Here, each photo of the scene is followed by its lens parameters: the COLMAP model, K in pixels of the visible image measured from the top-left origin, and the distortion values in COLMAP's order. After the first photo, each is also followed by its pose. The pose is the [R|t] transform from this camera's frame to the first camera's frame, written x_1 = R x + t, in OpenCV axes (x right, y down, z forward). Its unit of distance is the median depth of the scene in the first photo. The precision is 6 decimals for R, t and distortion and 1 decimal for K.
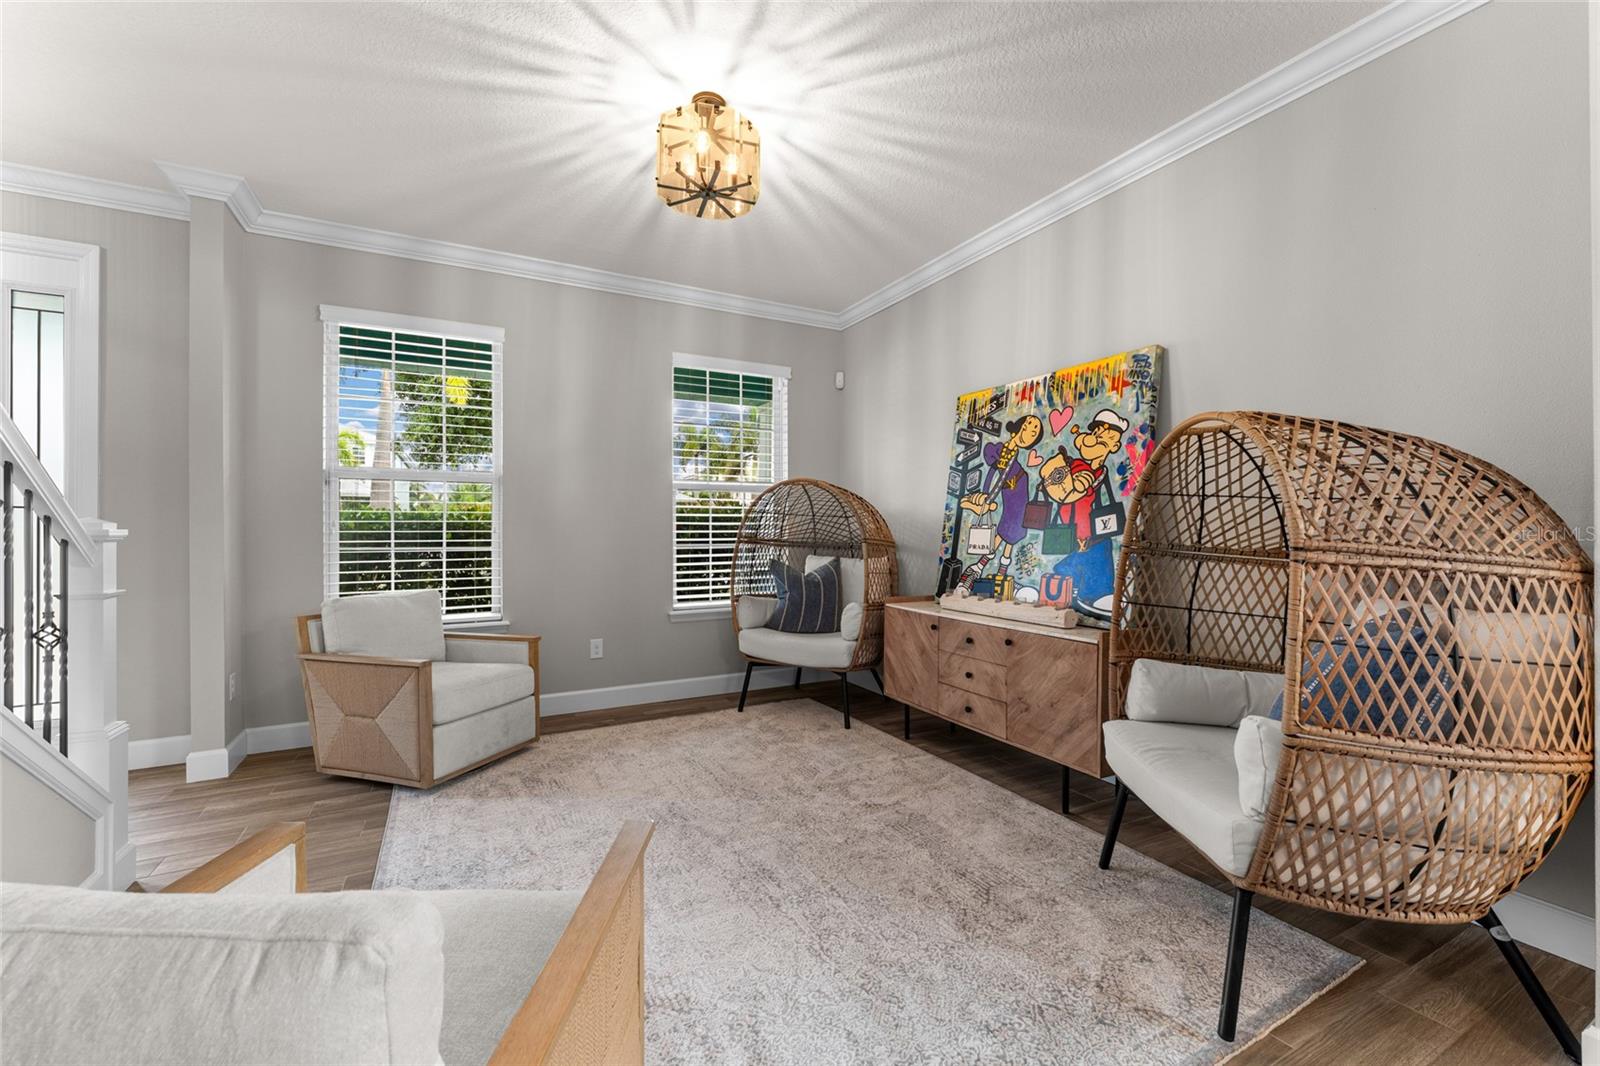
lens RADIAL K [[641.7, 0, 794.9], [0, 641.7, 528.3], [0, 0, 1]] dist [-0.000688, -0.000276]
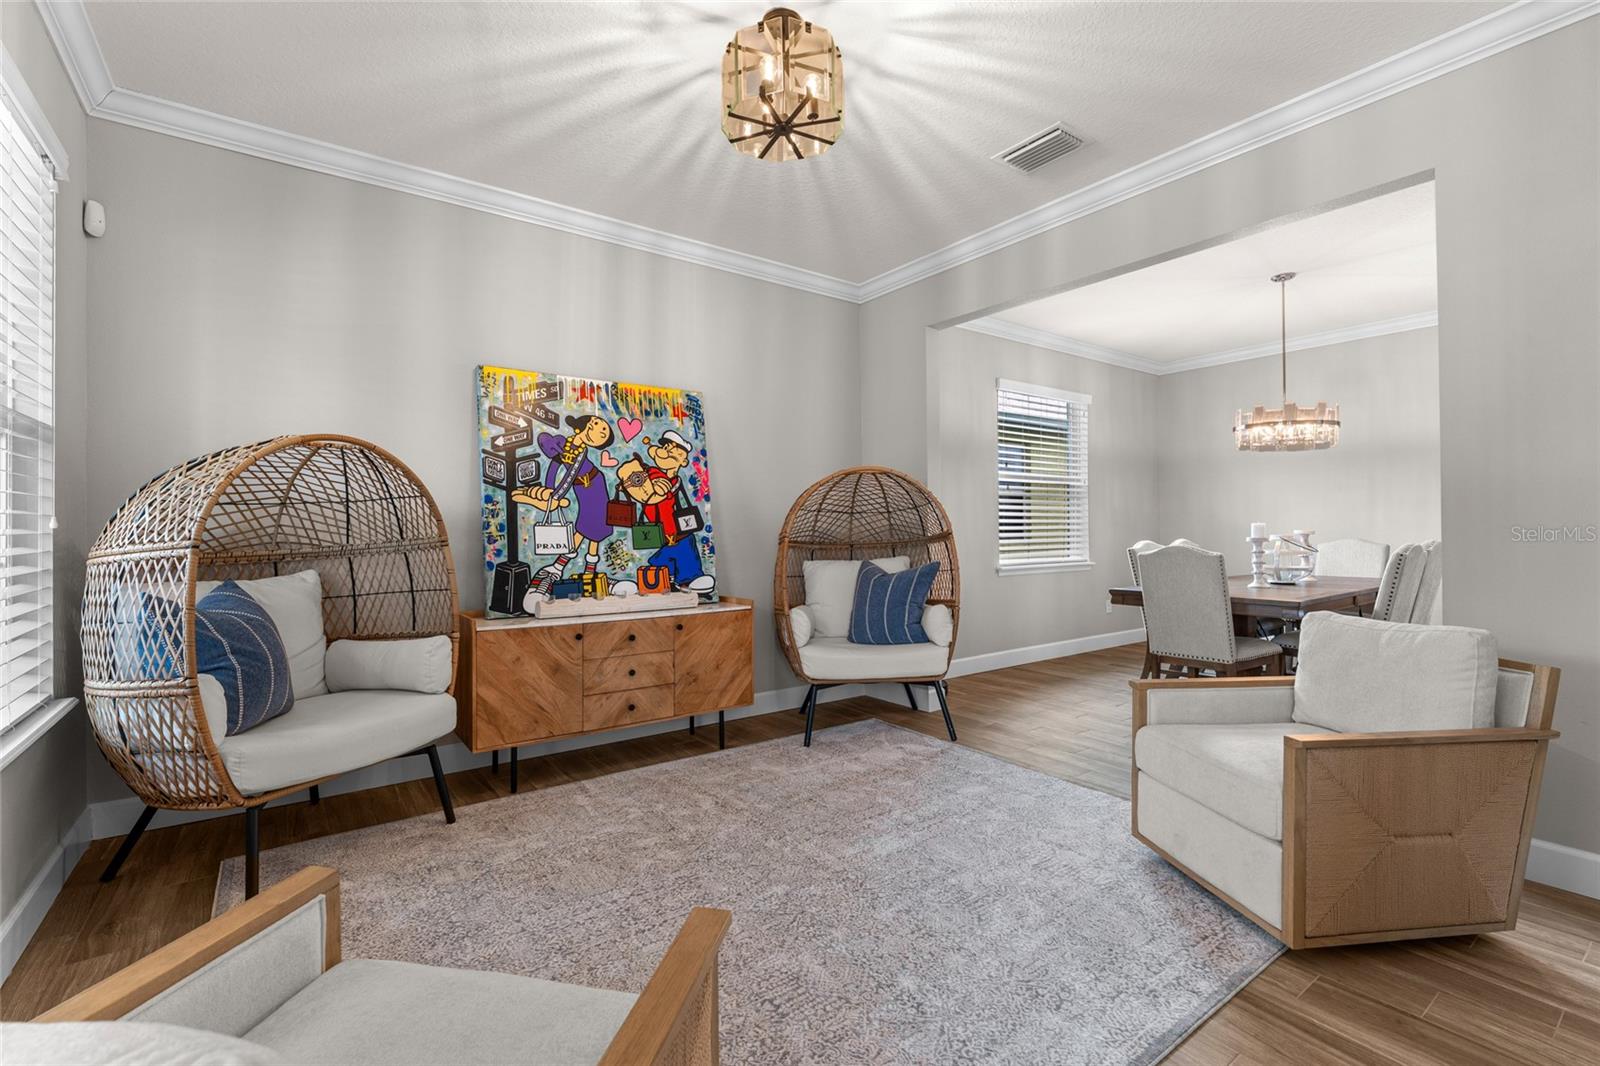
lens RADIAL K [[708.5, 0, 792.2], [0, 708.5, 518.8], [0, 0, 1]] dist [-0.000657, -0.000290]
pose [[-0.140177, 0.012102, 0.990052, -0.815349], [0.001291, 0.999927, -0.012040, 0.002723], [-0.990126, -0.000410, -0.140182, 0.862174]]
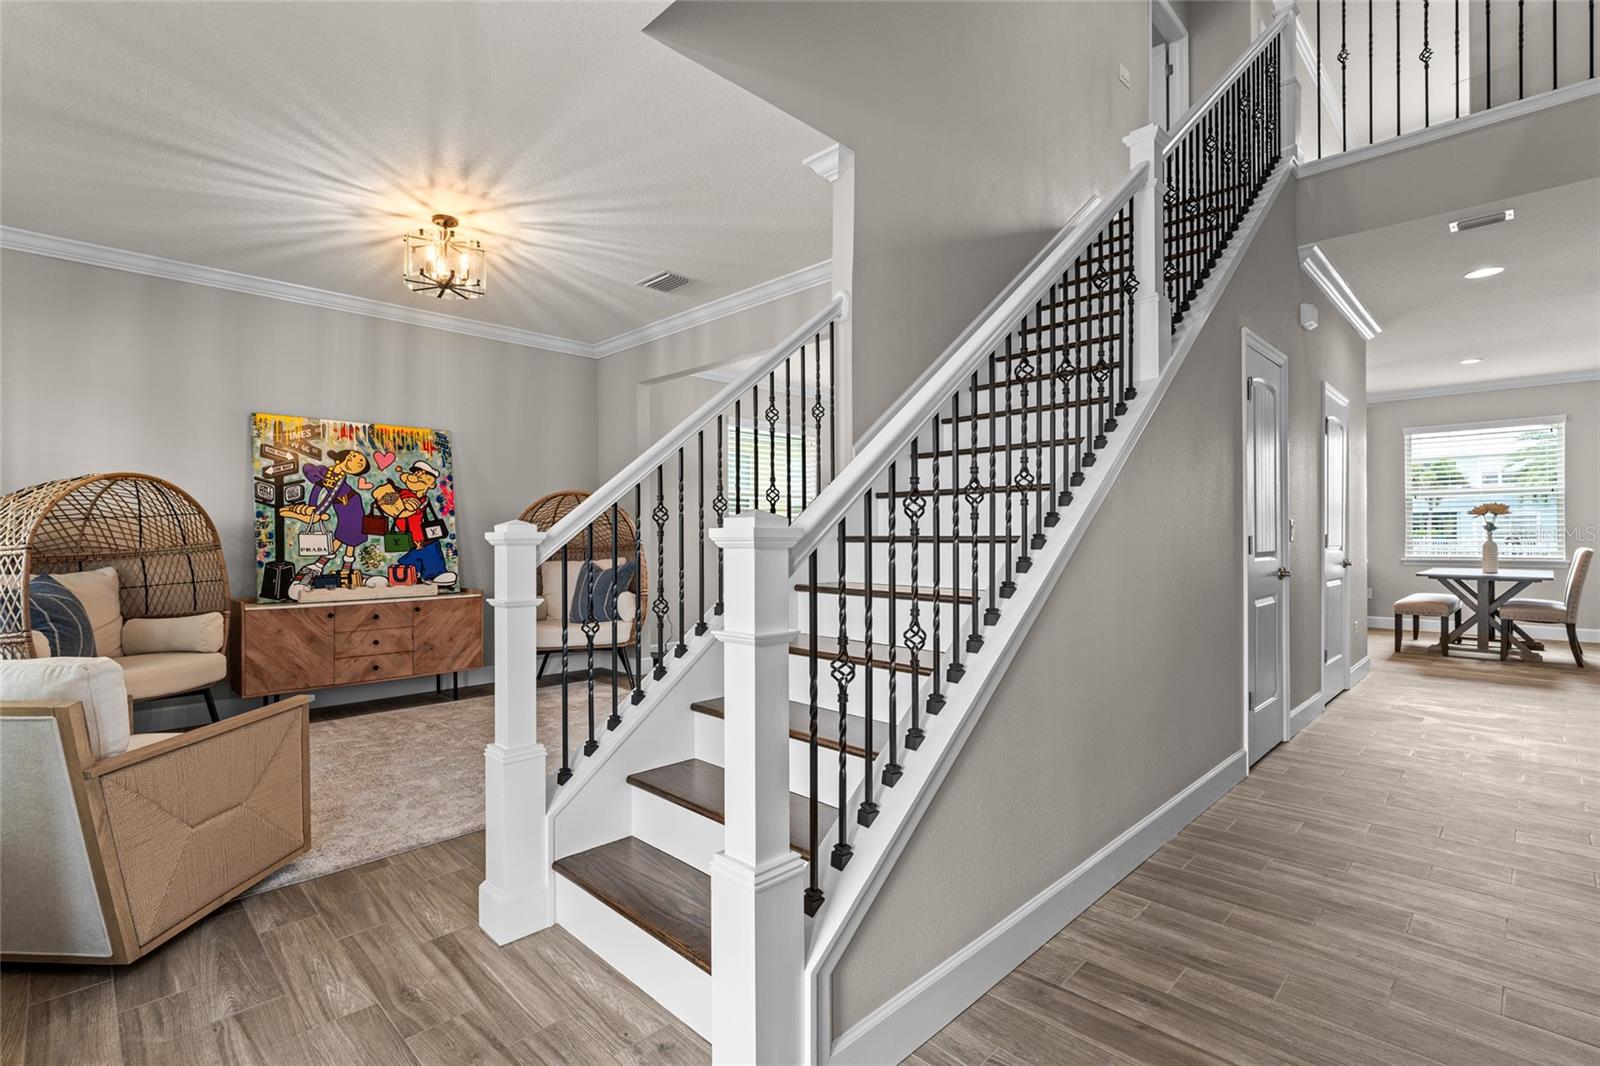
lens RADIAL K [[744.0, 0, 797.0], [0, 744.0, 529.8], [0, 0, 1]] dist [-0.001073, 0.000345]
pose [[-0.295099, 0.005518, 0.955451, -1.426008], [0.000250, 0.999984, -0.005698, -0.000461], [-0.955467, -0.001442, -0.295096, 0.581605]]
